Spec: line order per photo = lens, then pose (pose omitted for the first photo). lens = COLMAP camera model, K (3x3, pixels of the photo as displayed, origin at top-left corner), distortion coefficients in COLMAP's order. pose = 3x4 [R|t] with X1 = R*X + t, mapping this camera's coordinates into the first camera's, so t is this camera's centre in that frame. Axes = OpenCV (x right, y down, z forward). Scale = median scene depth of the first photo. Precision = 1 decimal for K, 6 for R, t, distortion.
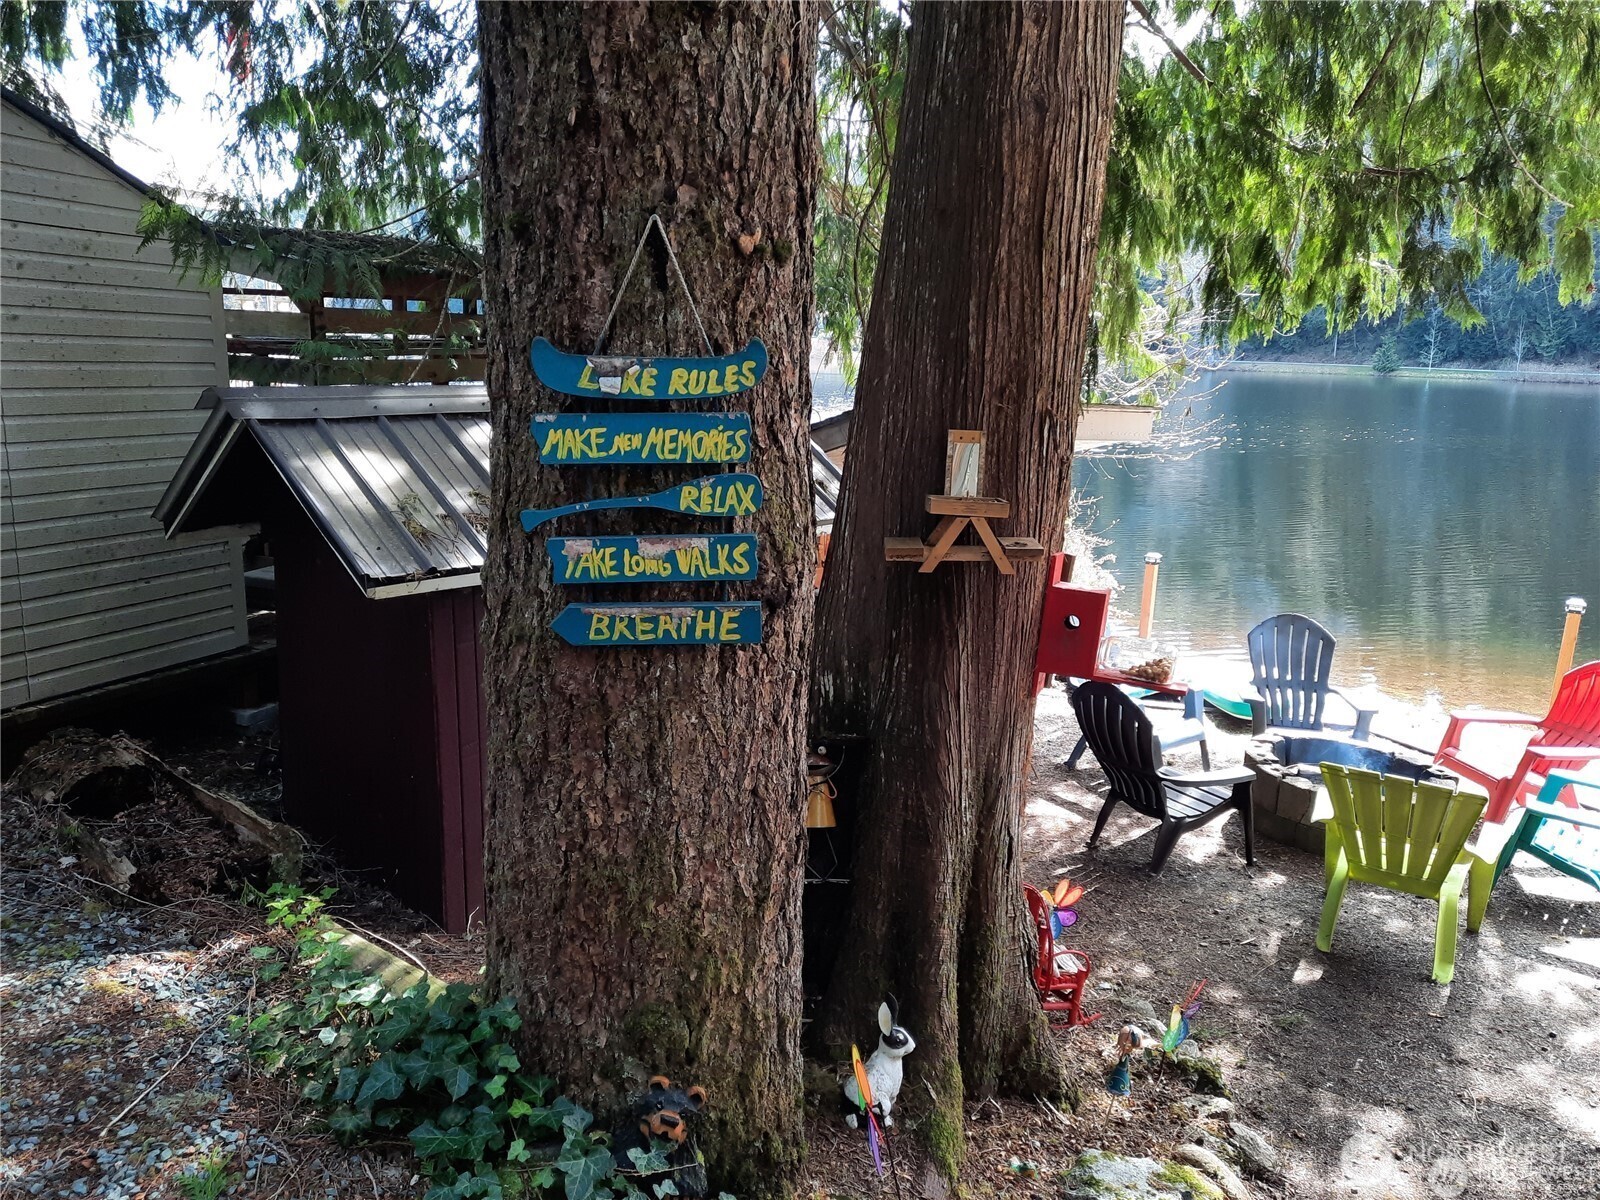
lens RADIAL K [[1140.0, 0, 794.4], [0, 1140.0, 606.3], [0, 0, 1]] dist [0.011872, -0.003396]
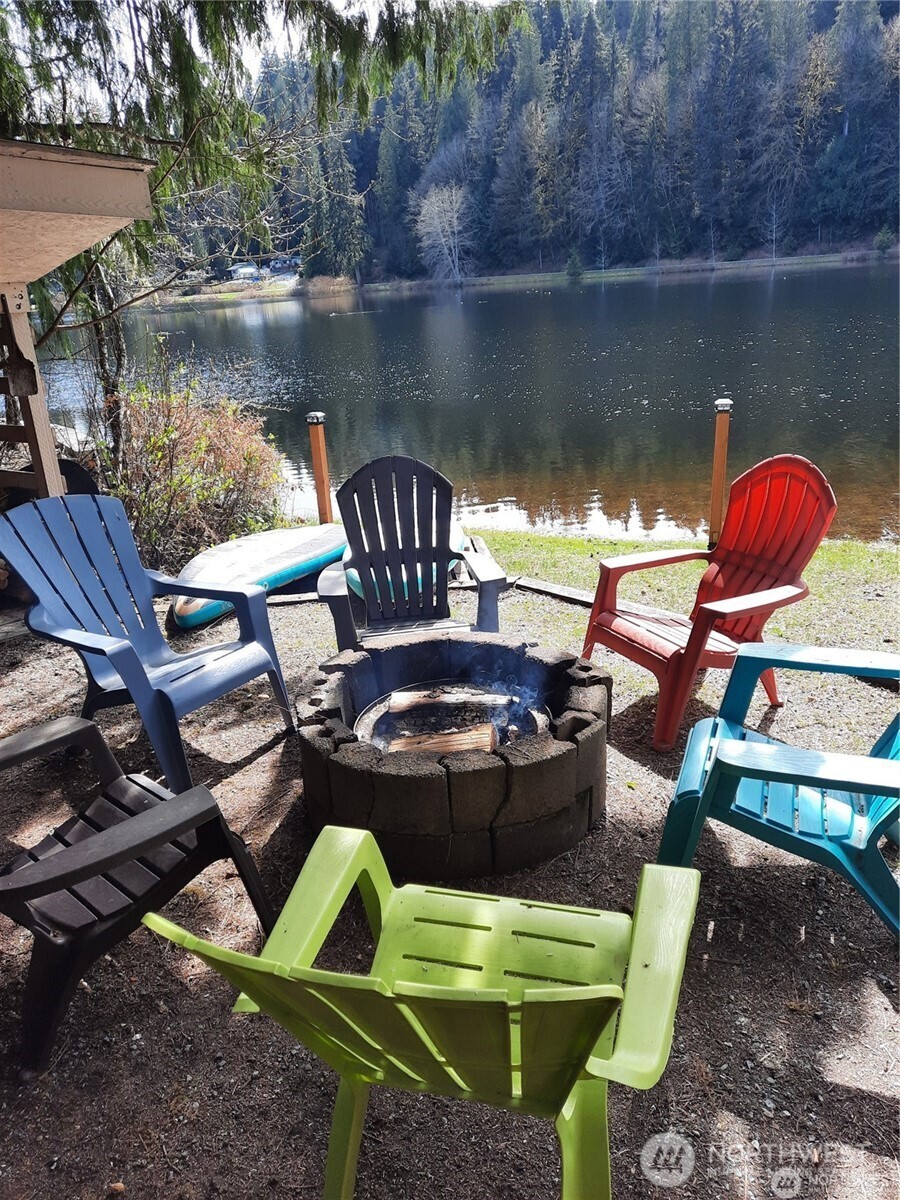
lens RADIAL K [[855.0, 0, 451.5], [0, 855.0, 594.7], [0, 0, 1]] dist [0.011872, -0.003396]
pose [[0.941636, -0.192049, 0.276477, 0.337185], [0.156756, 0.976973, 0.144748, 0.021272], [-0.297909, -0.092961, 0.950057, 0.523073]]
